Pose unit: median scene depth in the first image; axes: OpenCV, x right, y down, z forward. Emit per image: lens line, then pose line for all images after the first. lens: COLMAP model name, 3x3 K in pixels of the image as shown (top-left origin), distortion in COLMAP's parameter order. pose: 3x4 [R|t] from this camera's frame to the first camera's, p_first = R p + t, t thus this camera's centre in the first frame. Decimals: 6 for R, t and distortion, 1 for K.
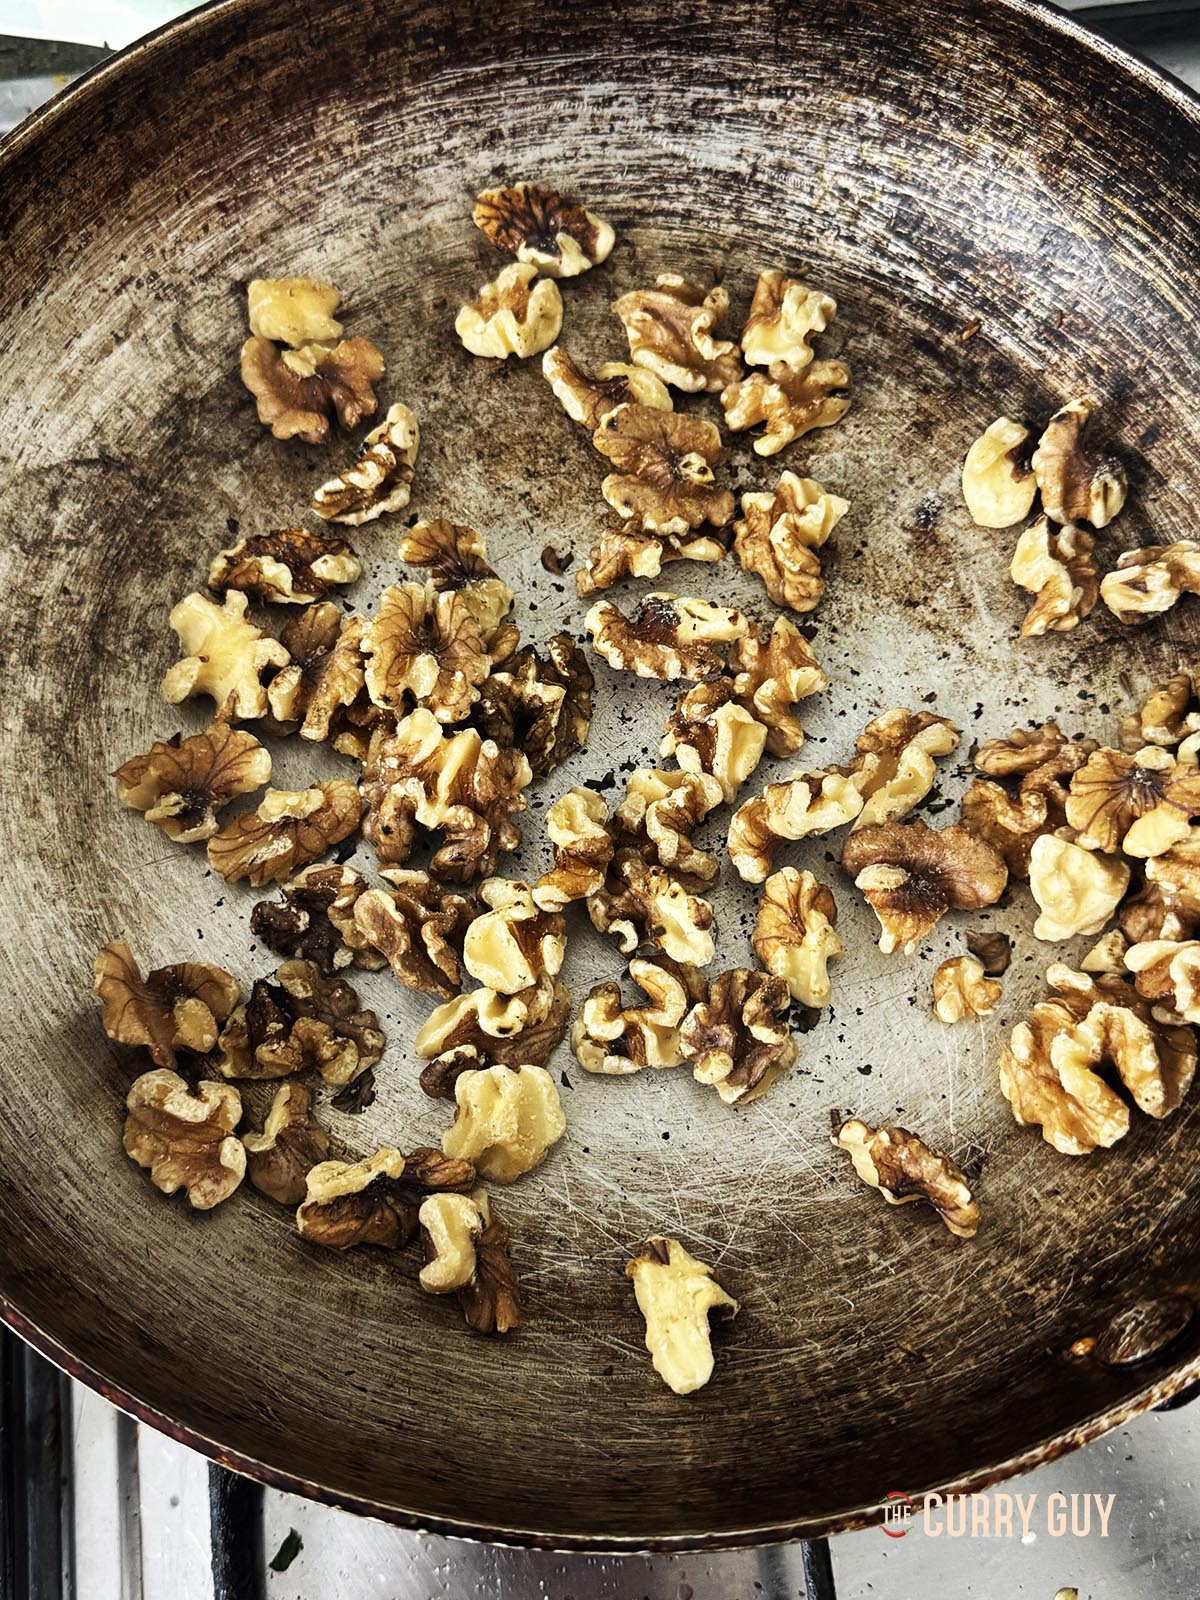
lens RADIAL K [[1648.1, 0, 594.0], [0, 1648.1, 801.7], [0, 0, 1]] dist [0.174878, -0.543226]
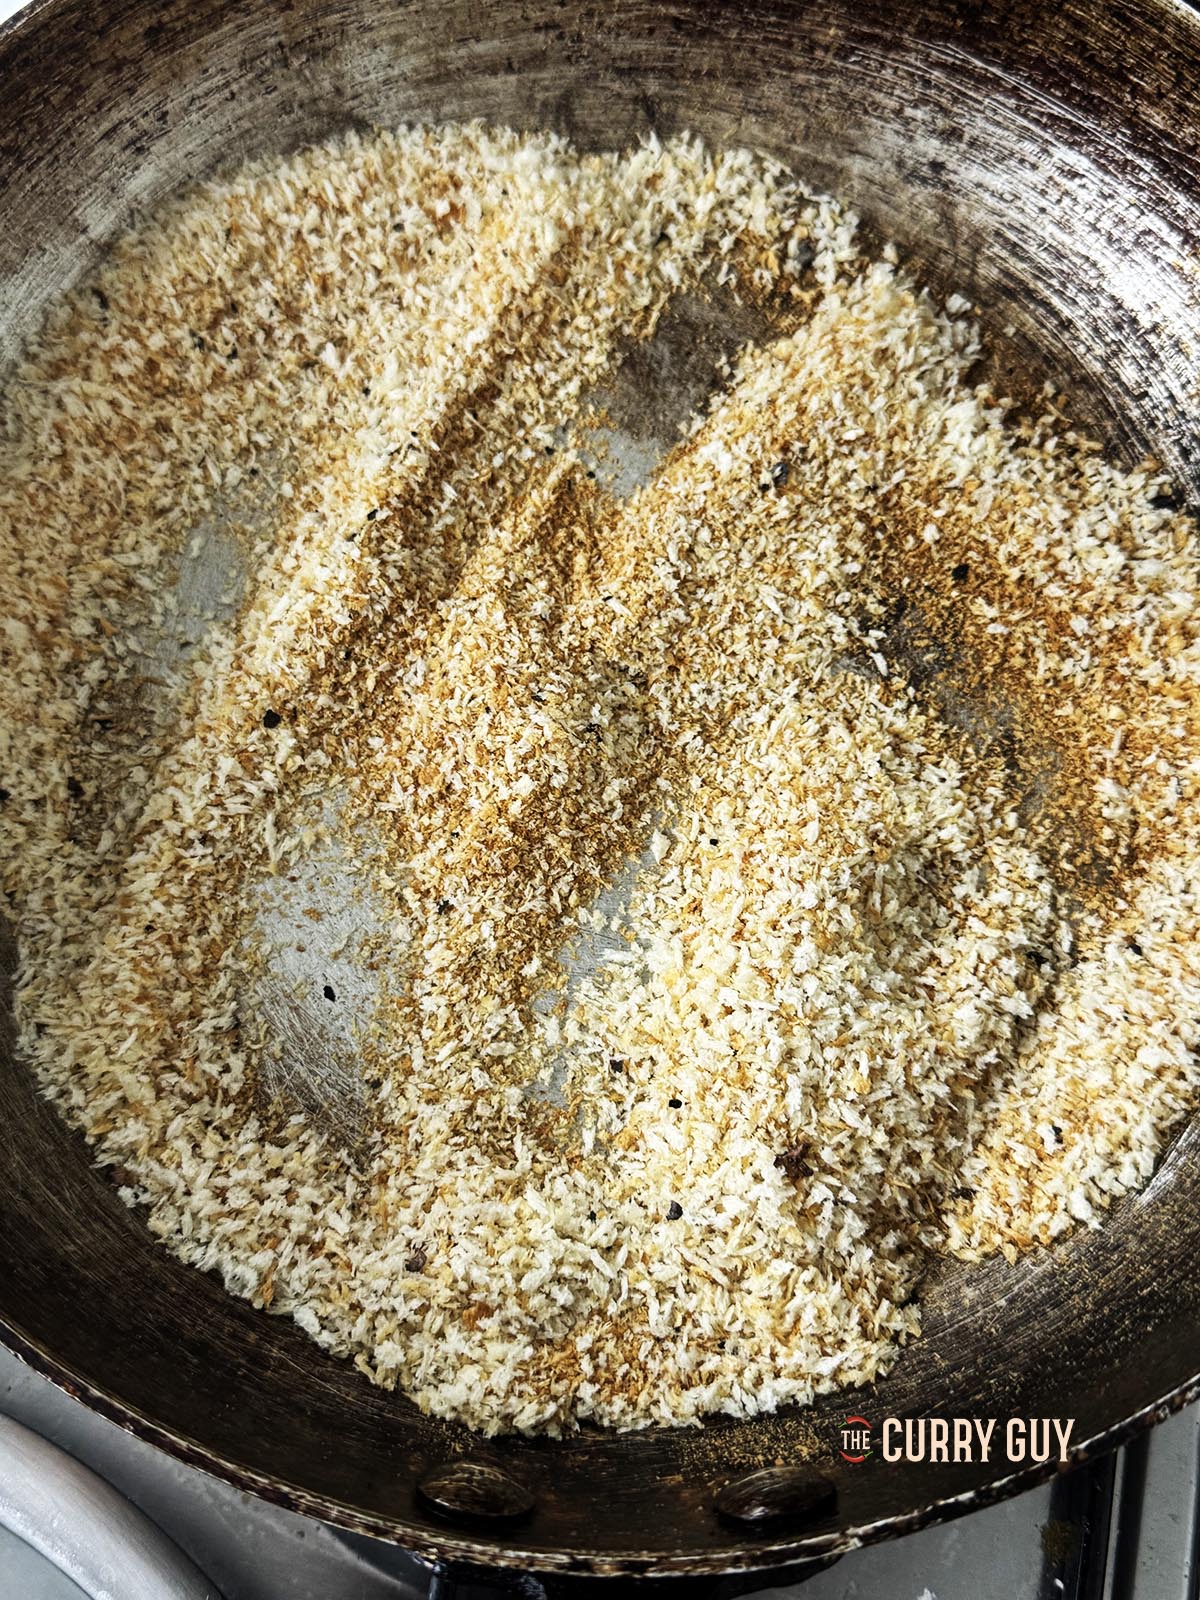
lens RADIAL K [[1680.0, 0, 575.9], [0, 1680.0, 790.8], [0, 0, 1]] dist [-0.000953, -0.104164]
pose [[0.728617, 0.655965, -0.197045, 0.214620], [-0.653706, 0.751872, 0.085771, -0.062807], [0.204415, 0.066316, 0.976635, 0.064259]]
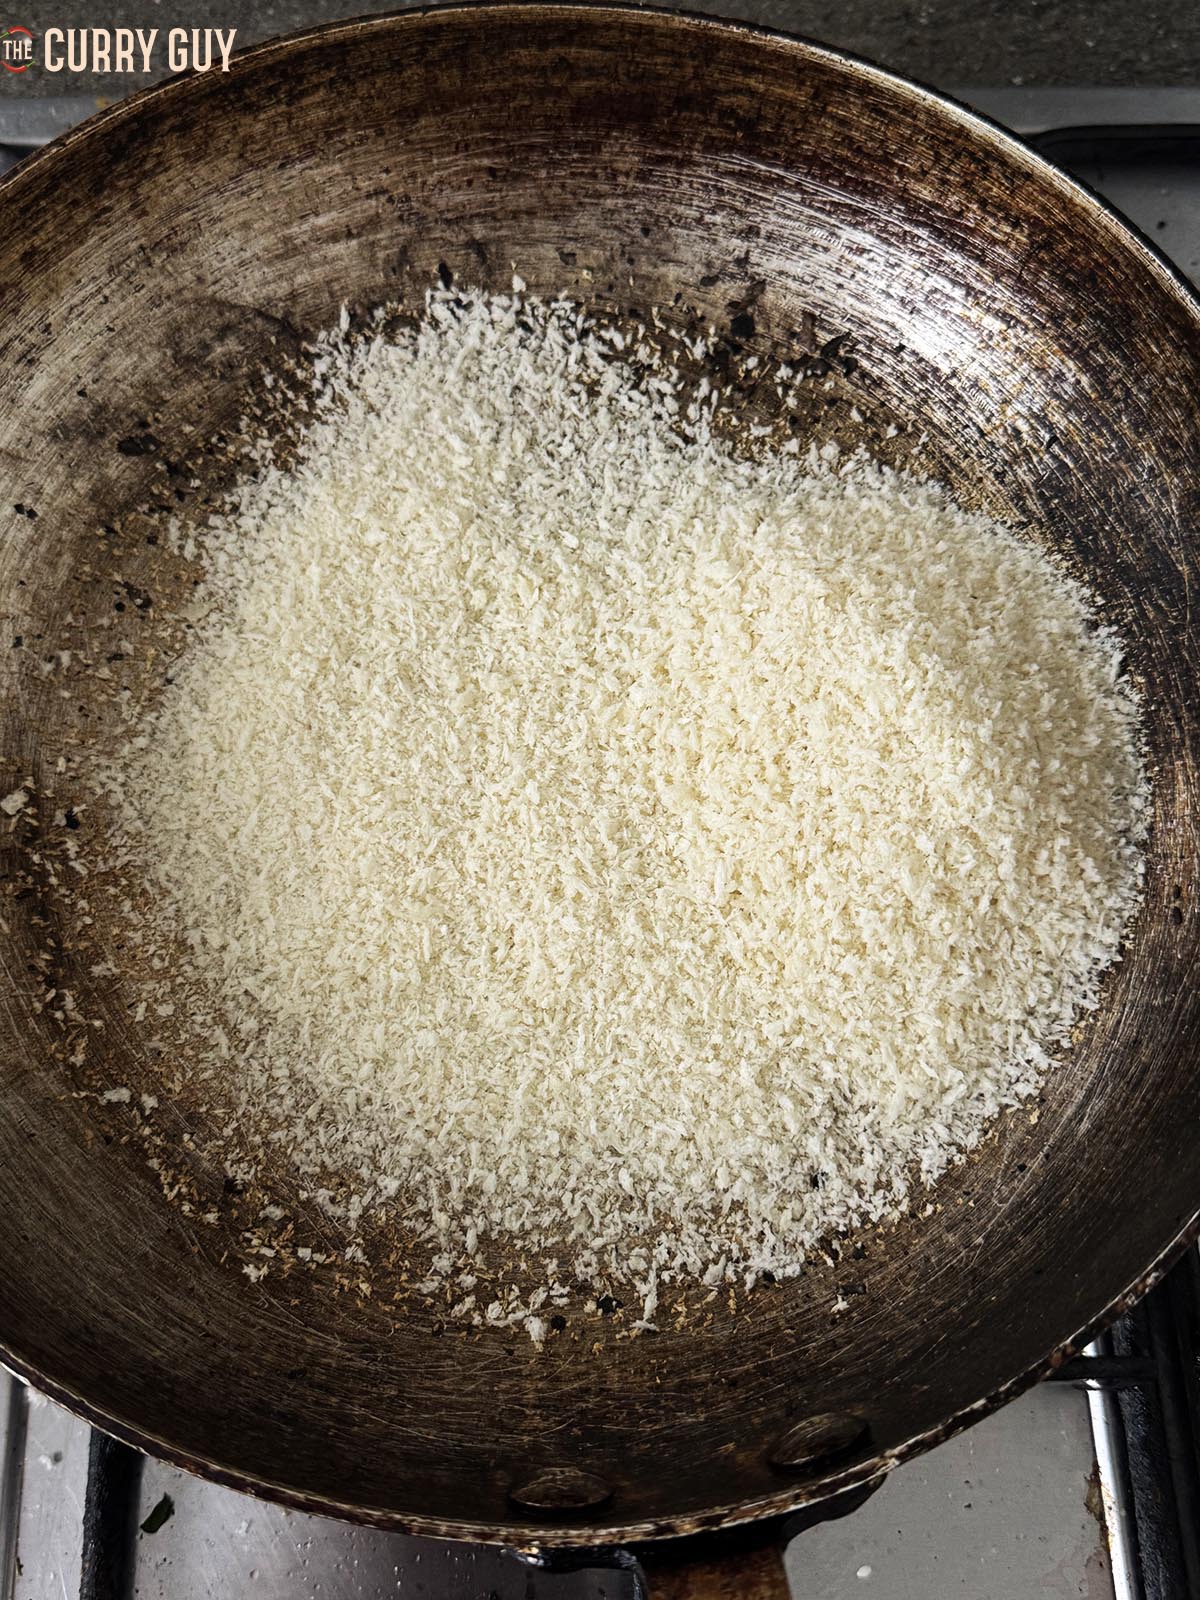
lens RADIAL K [[1648.1, 0, 594.0], [0, 1648.1, 801.7], [0, 0, 1]] dist [0.174878, -0.543226]
pose [[0.844717, 0.509138, -0.165019, 0.216352], [-0.512918, 0.858153, 0.022109, -0.060806], [0.152868, 0.065965, 0.986043, -0.034650]]
